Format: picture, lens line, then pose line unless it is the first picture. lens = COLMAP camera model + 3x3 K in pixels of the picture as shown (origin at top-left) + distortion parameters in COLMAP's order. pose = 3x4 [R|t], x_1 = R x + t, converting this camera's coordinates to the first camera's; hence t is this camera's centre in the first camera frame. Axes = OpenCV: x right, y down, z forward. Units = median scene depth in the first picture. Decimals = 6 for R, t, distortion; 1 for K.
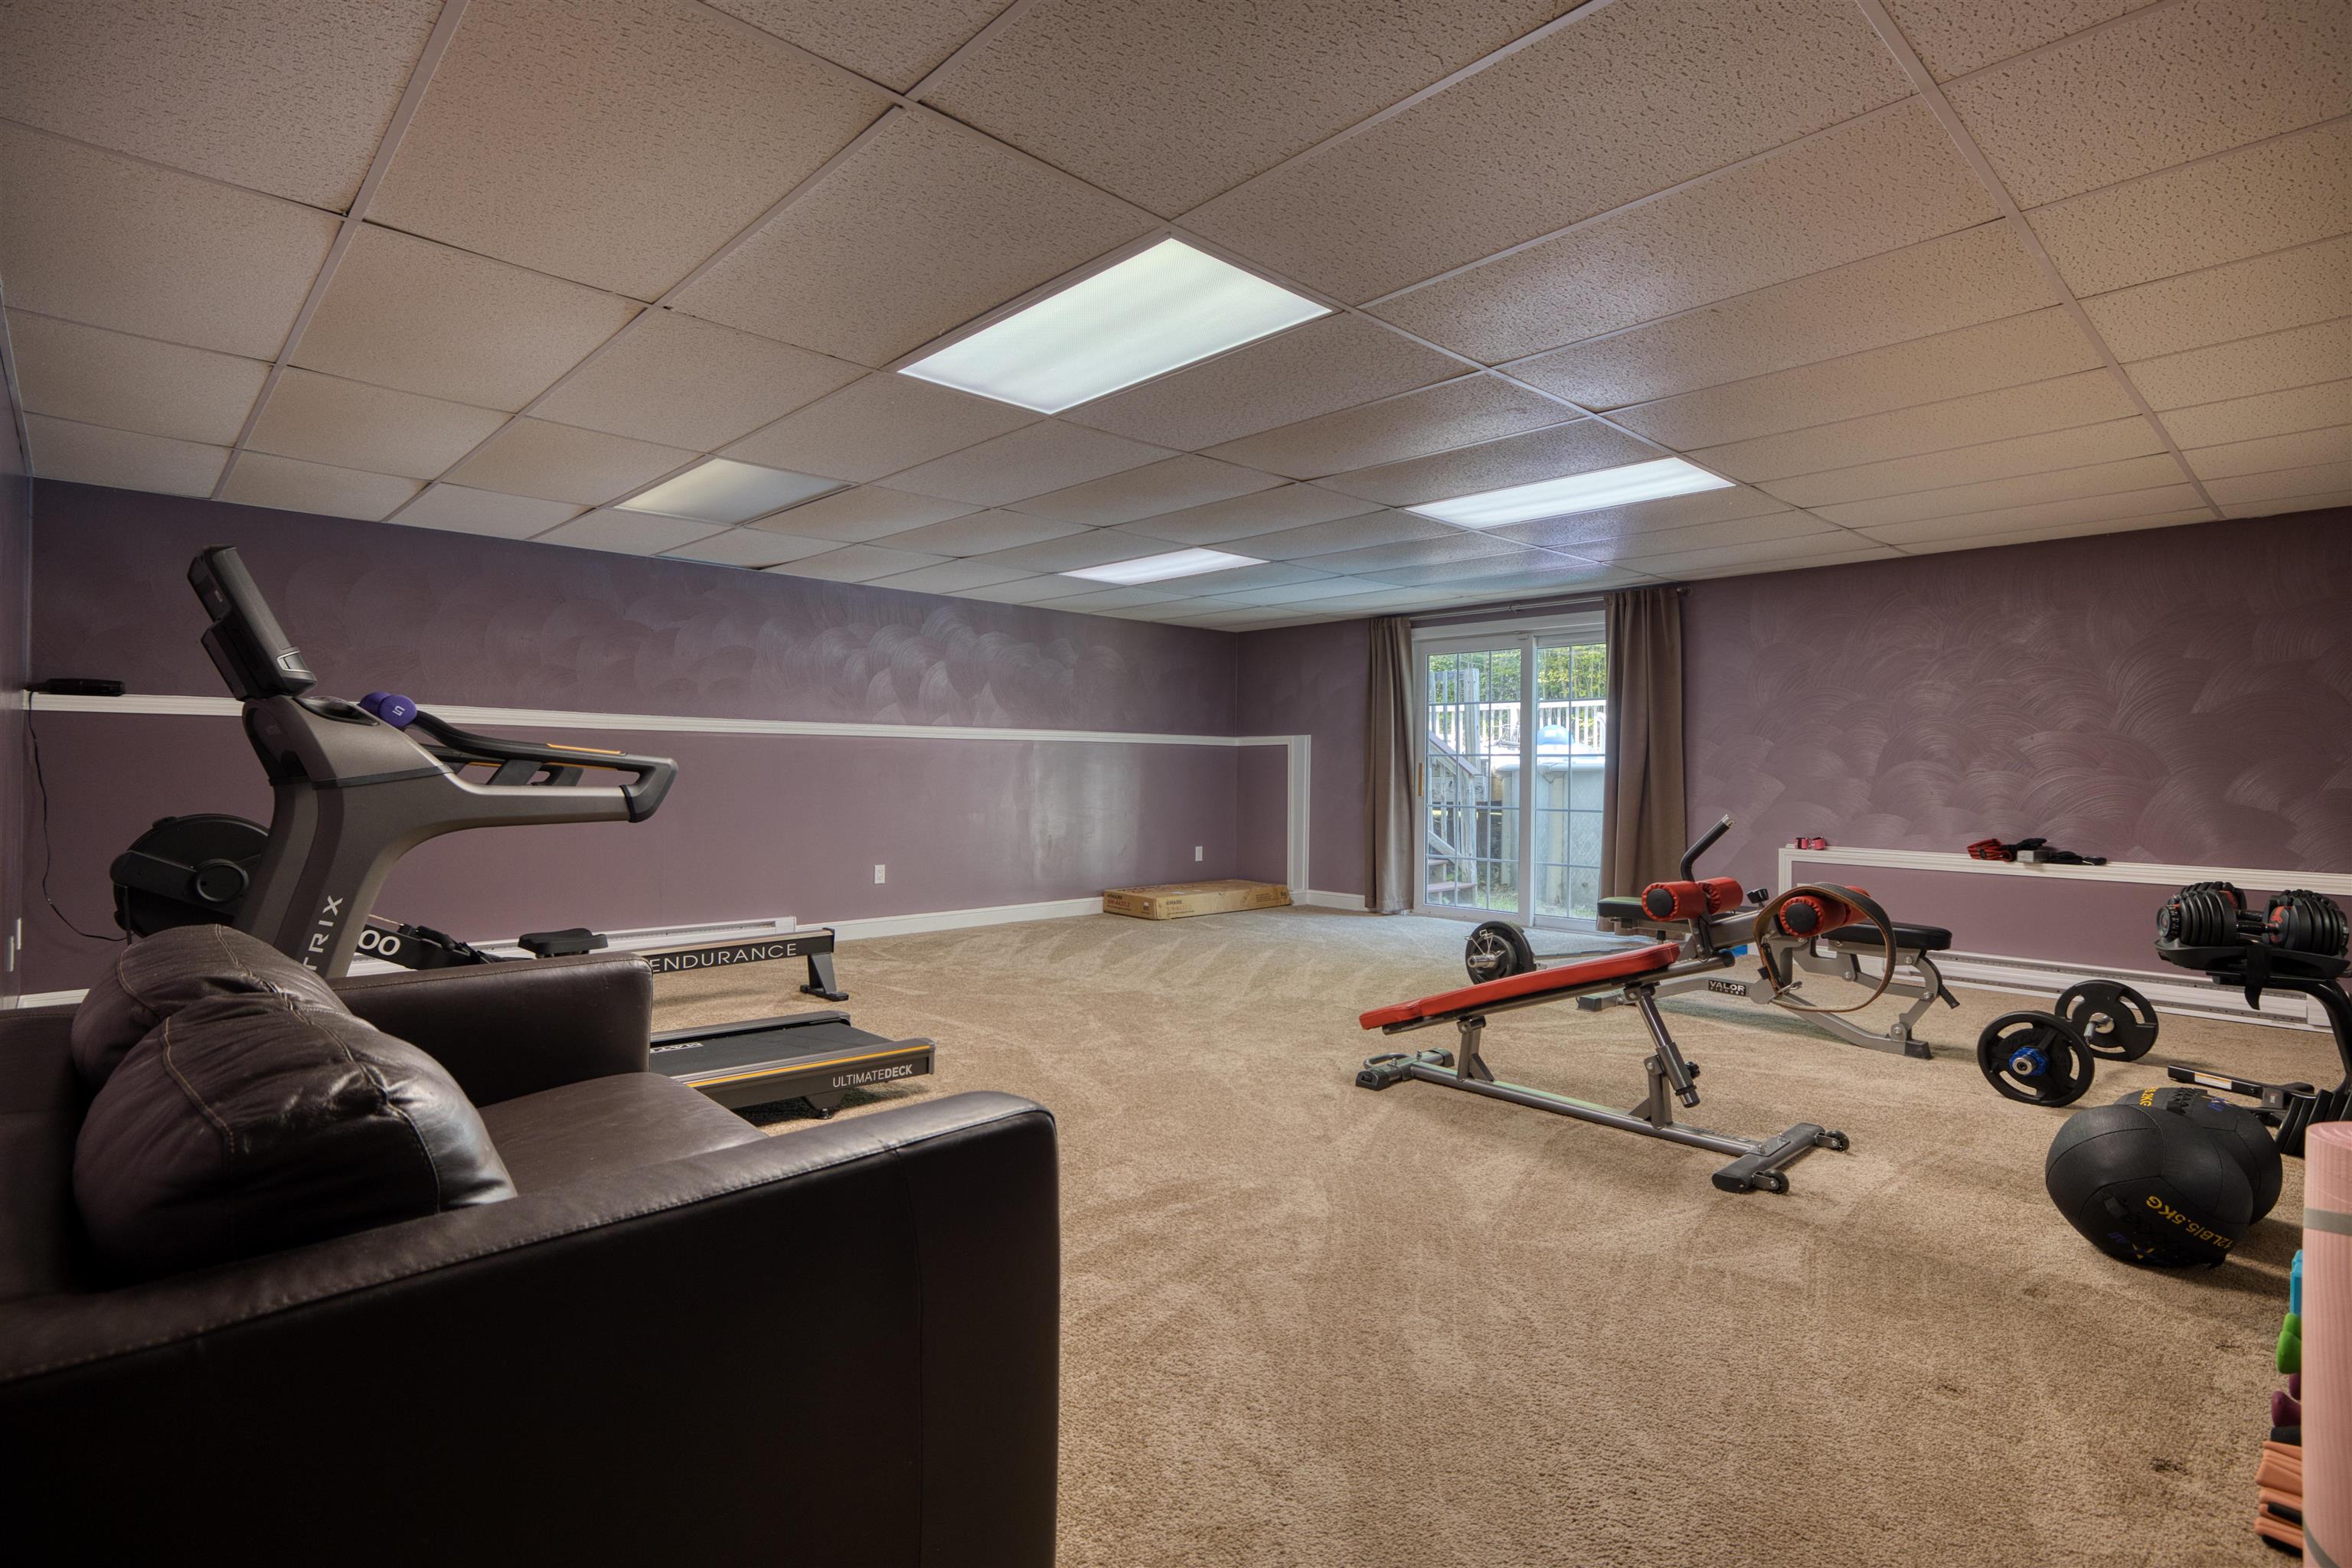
lens RADIAL K [[1156.7, 0, 1176.0], [0, 1156.7, 784.0], [0, 0, 1]] dist [0.004219, -0.000750]
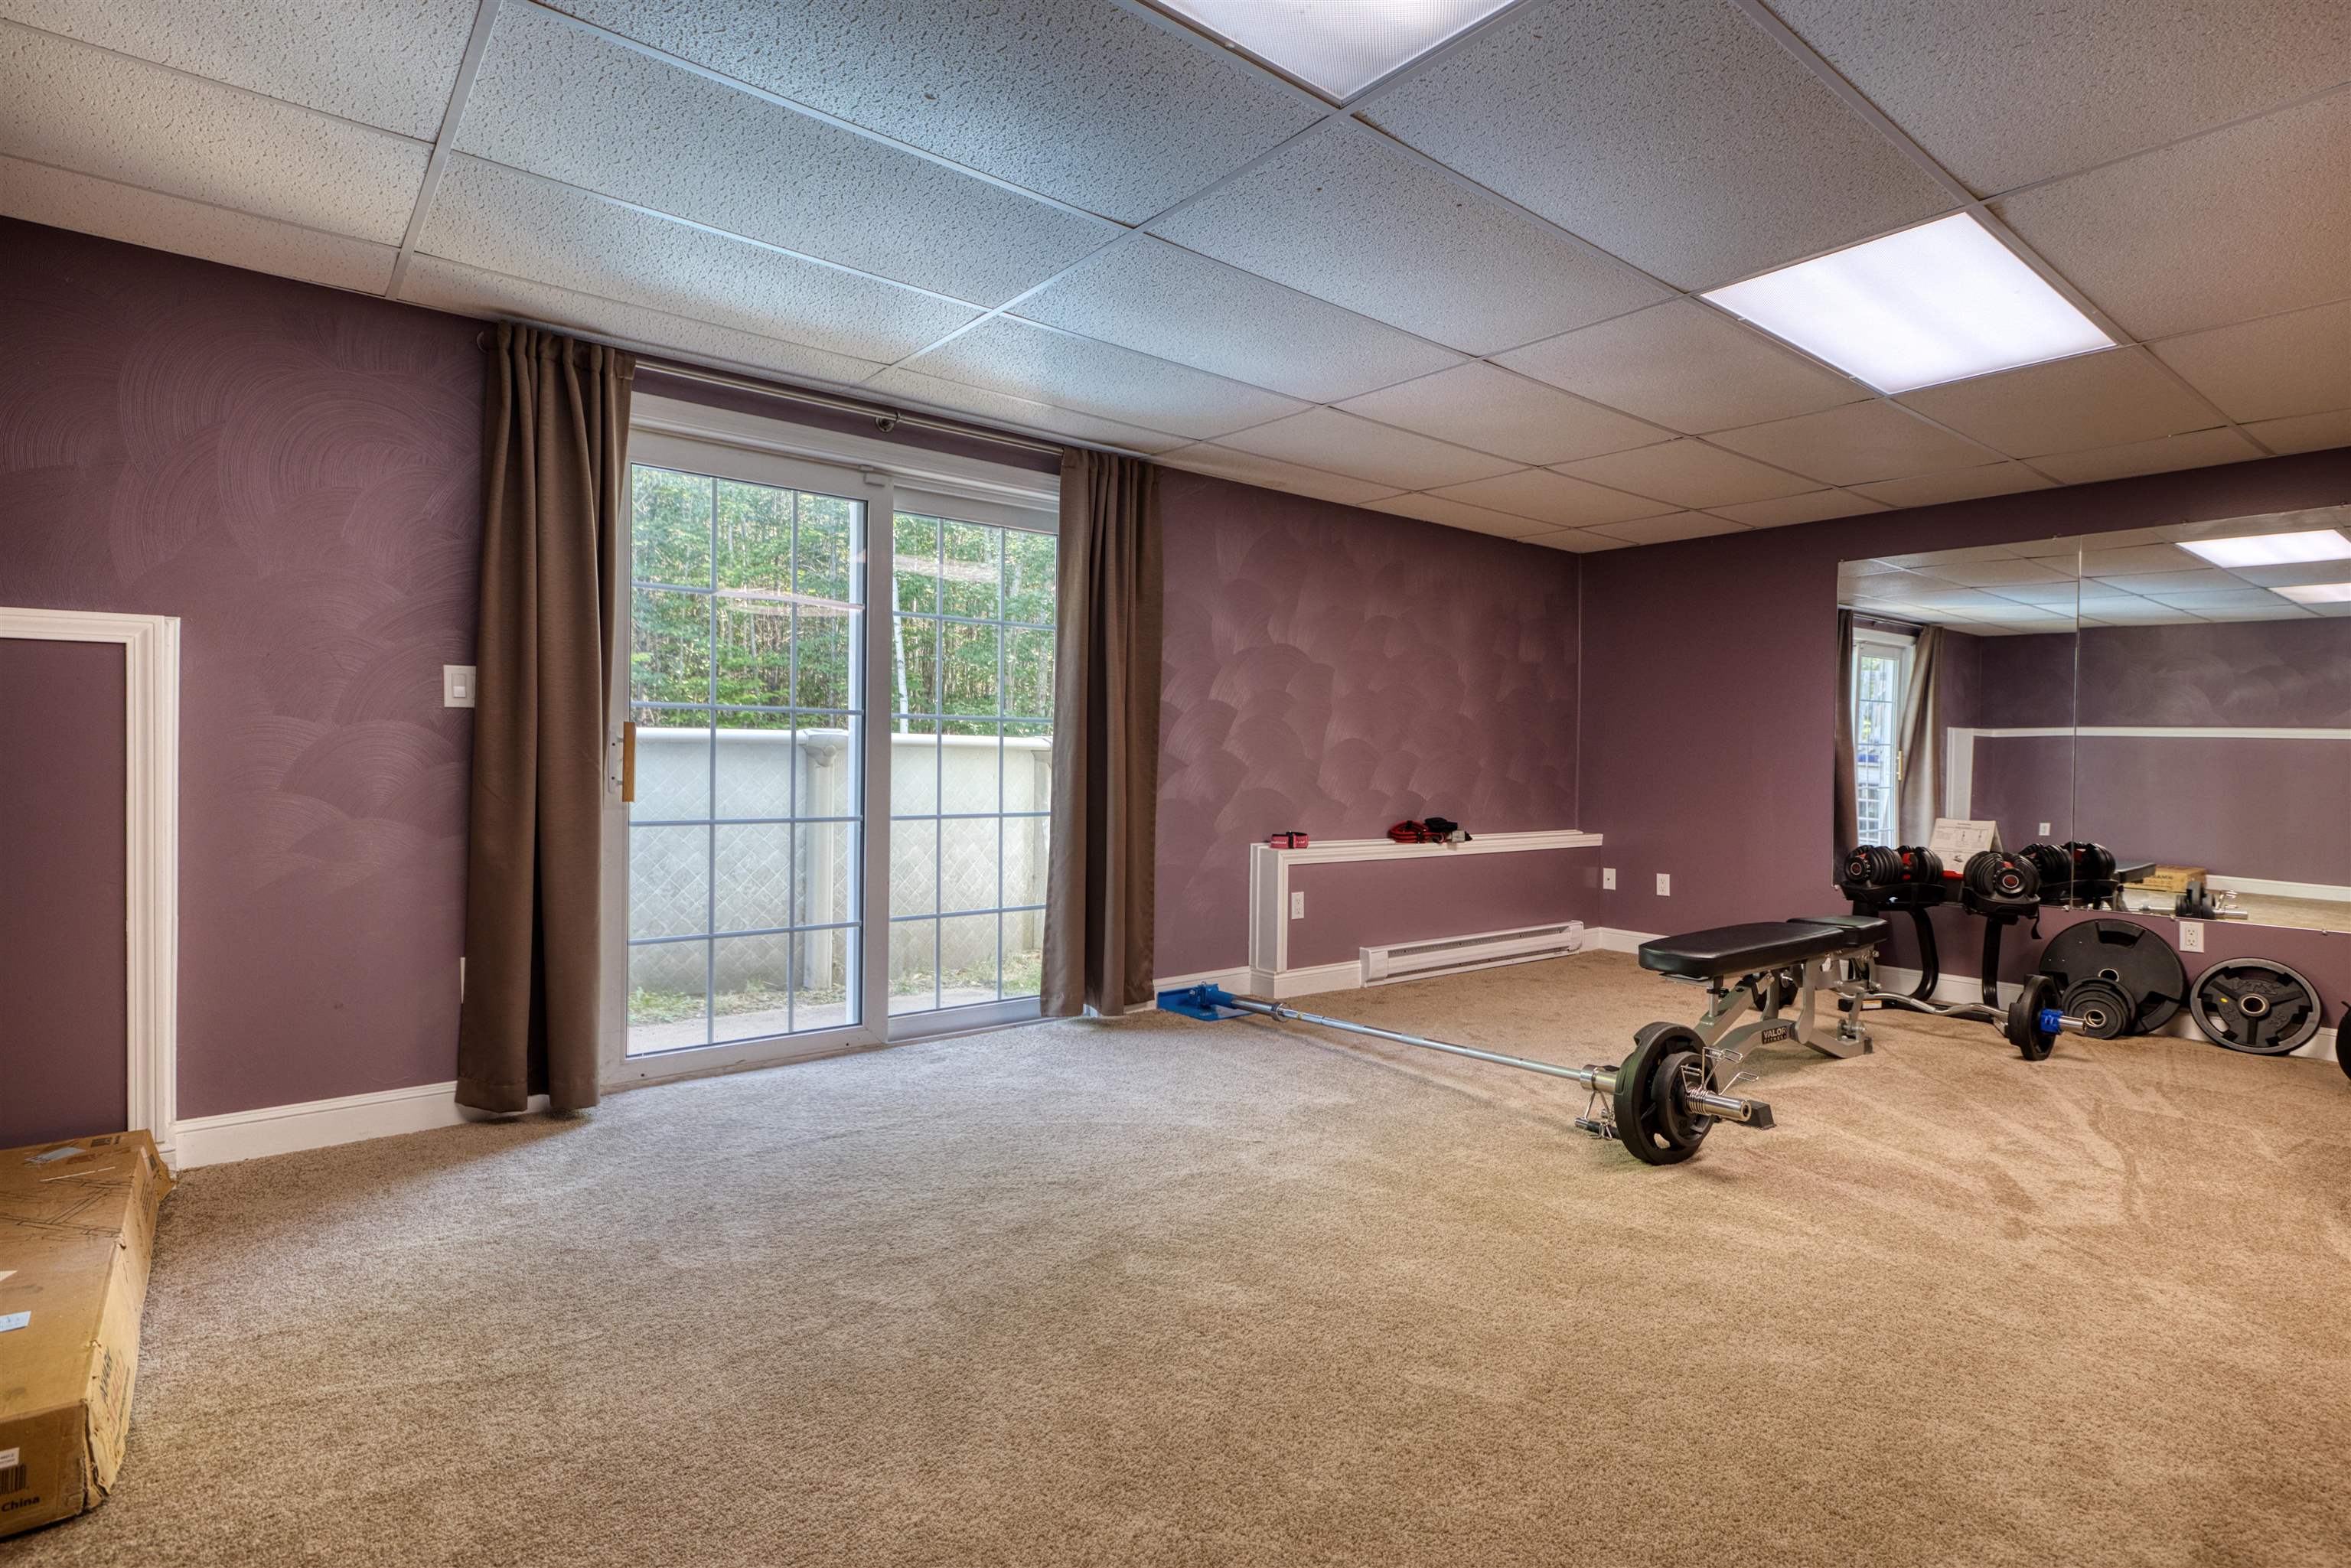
lens RADIAL K [[1156.1, 0, 1175.5], [0, 1156.1, 784.0], [0, 0, 1]] dist [0.004219, -0.000750]
pose [[0.068887, -0.026650, 0.997268, -0.218833], [0.001922, 0.999645, 0.026581, -0.007689], [-0.997623, 0.000086, 0.068914, 0.913673]]
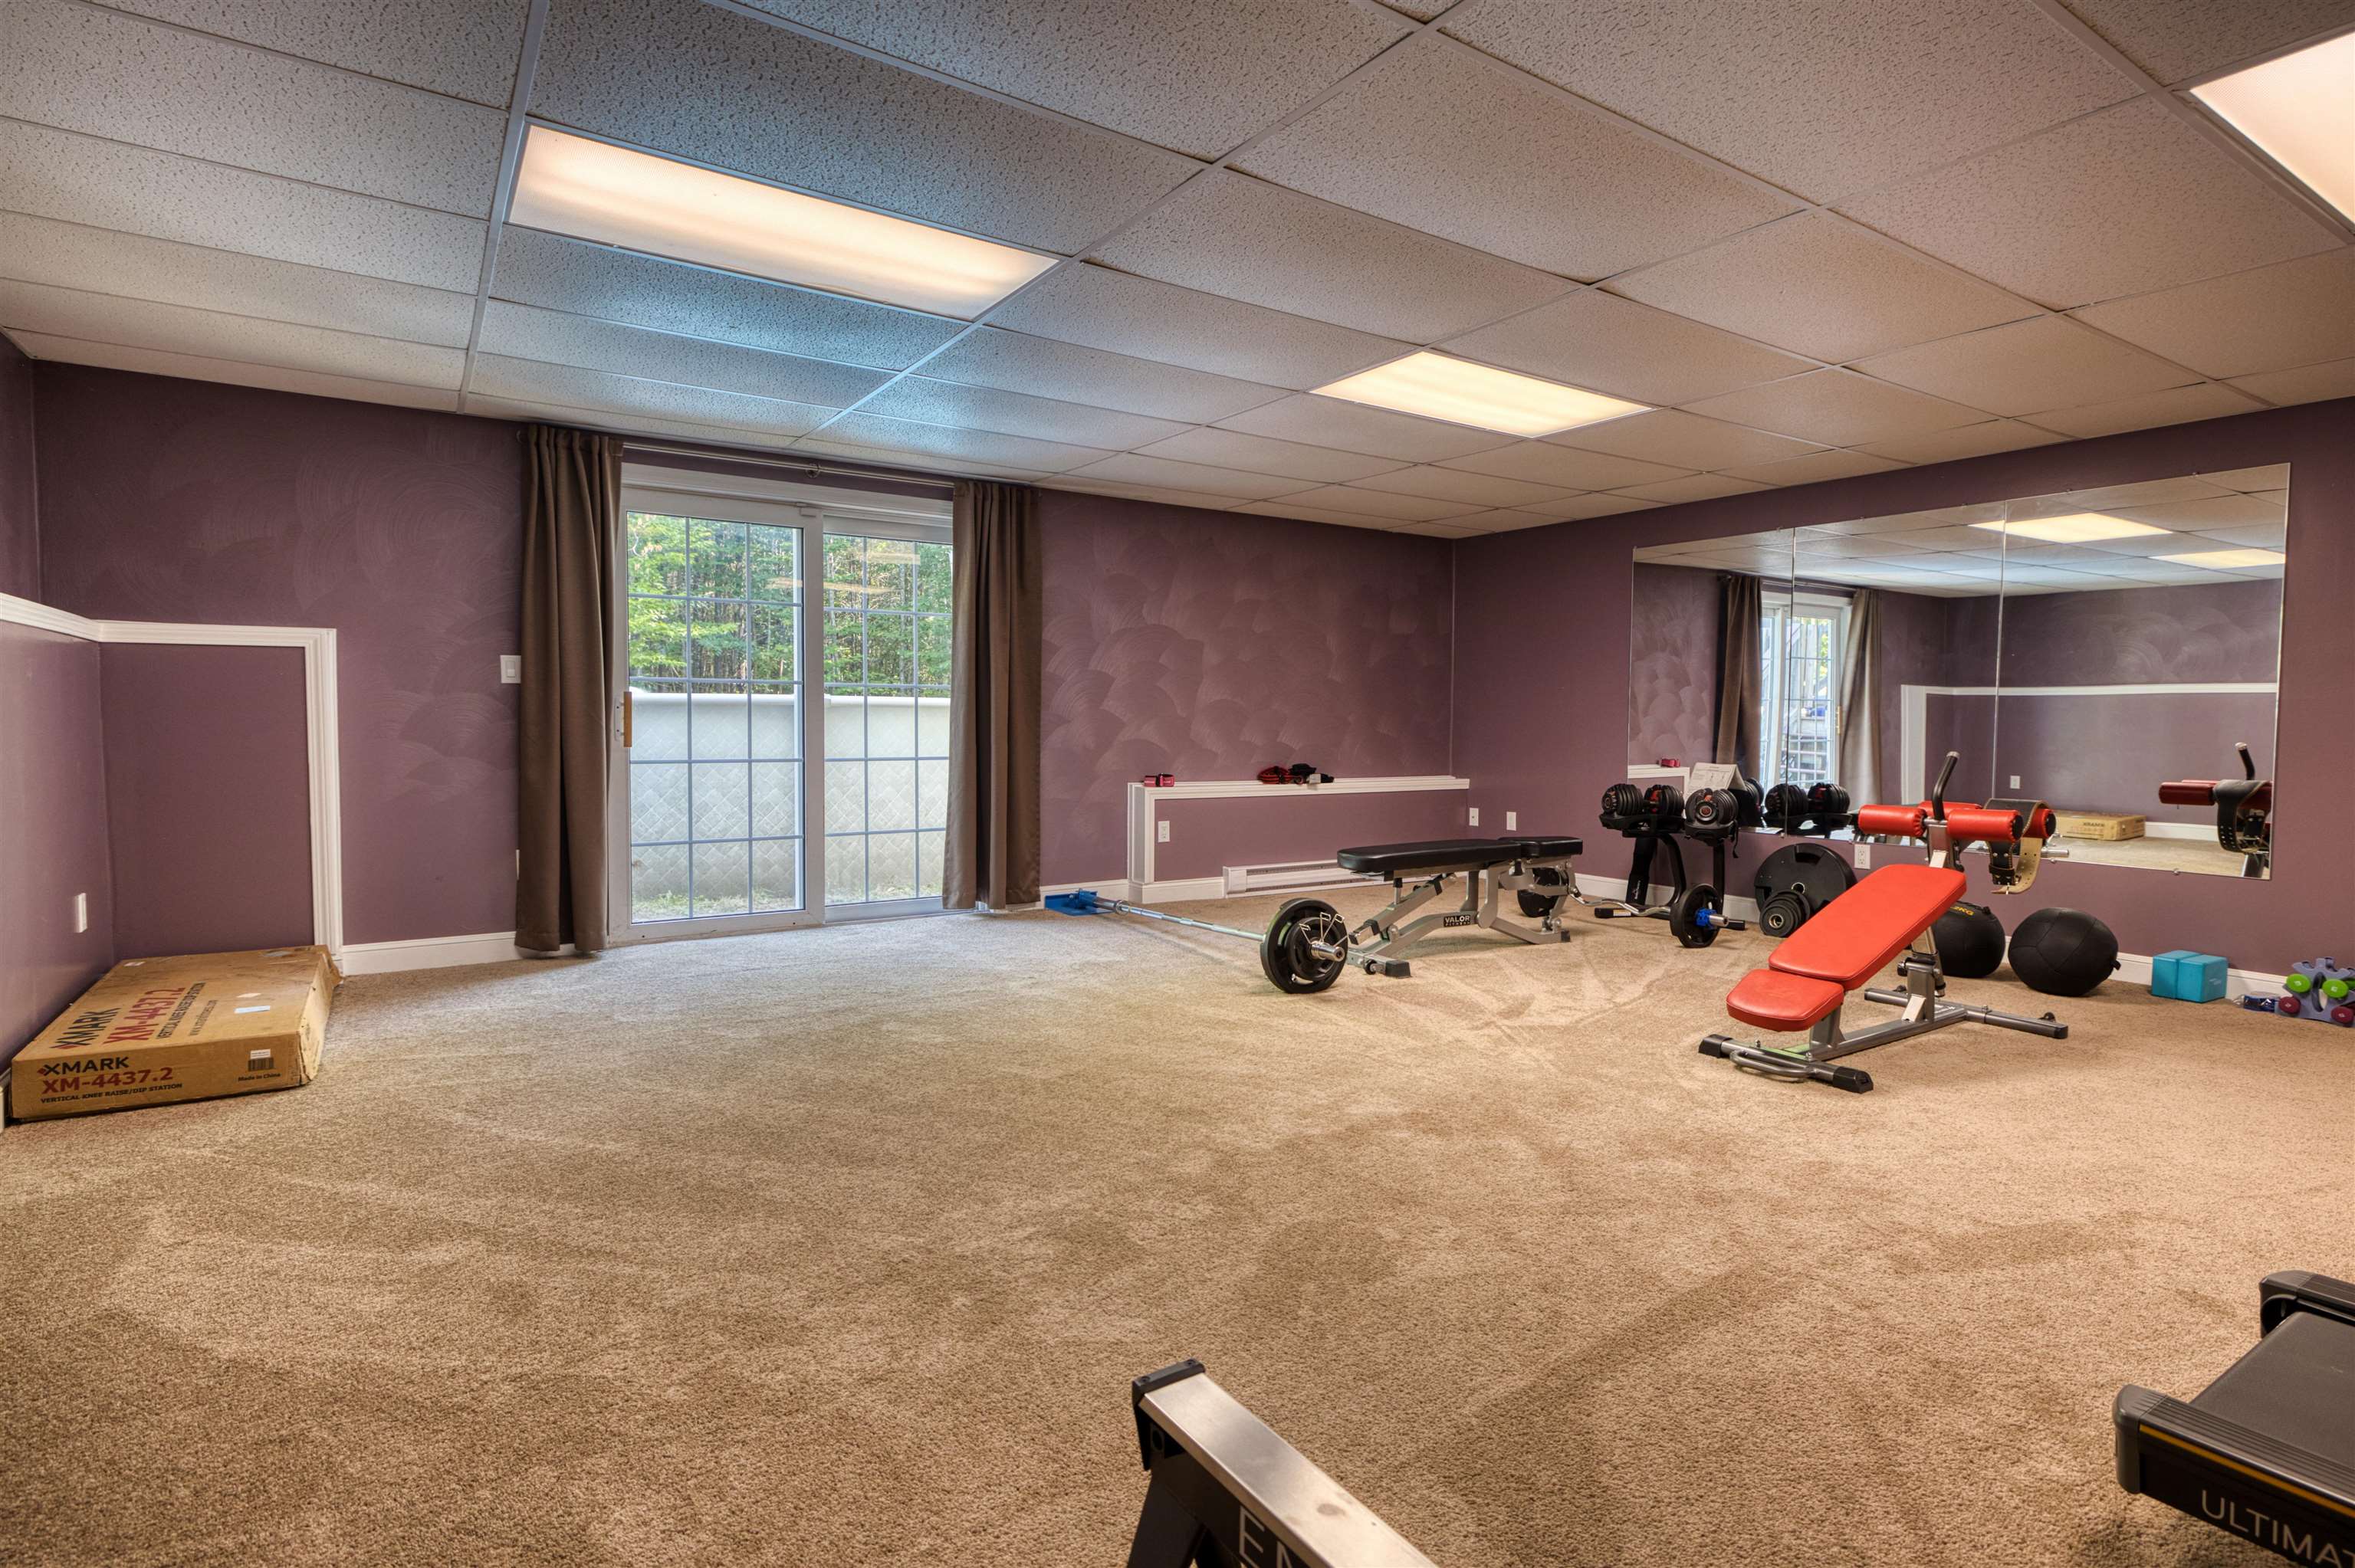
lens RADIAL K [[1177.9, 0, 1190.4], [0, 1177.9, 784.8], [0, 0, 1]] dist [-0.000940, -0.000266]
pose [[0.158940, -0.060695, 0.985421, -0.403400], [0.006555, 0.998151, 0.060421, -0.005798], [-0.987267, -0.003144, 0.159044, 0.724162]]
